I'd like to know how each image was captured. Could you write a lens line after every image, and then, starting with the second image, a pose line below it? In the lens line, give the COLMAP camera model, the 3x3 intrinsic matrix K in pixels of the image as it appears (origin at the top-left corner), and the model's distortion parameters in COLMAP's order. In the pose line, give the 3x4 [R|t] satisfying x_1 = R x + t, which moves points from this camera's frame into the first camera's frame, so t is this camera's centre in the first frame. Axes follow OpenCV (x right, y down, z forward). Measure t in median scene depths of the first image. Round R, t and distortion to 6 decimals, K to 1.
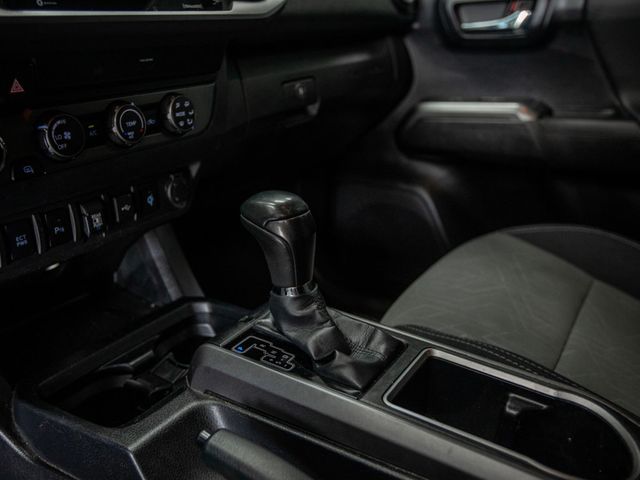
lens RADIAL K [[576.4, 0, 289.9], [0, 576.4, 240.3], [0, 0, 1]] dist [0.006456, 0.046006]
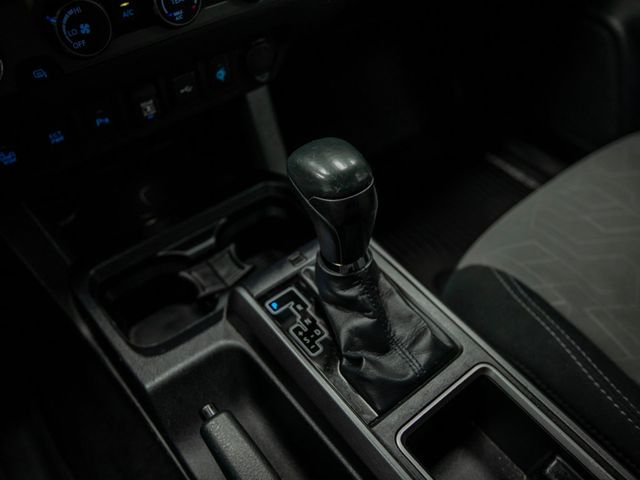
lens RADIAL K [[551.4, 0, 319.4], [0, 551.4, 236.0], [0, 0, 1]] dist [-0.019831, 0.068745]
pose [[0.956114, 0.226532, -0.185821, 0.105381], [-0.116165, 0.875320, 0.469383, -0.289312], [0.268983, -0.427198, 0.863221, 0.291545]]
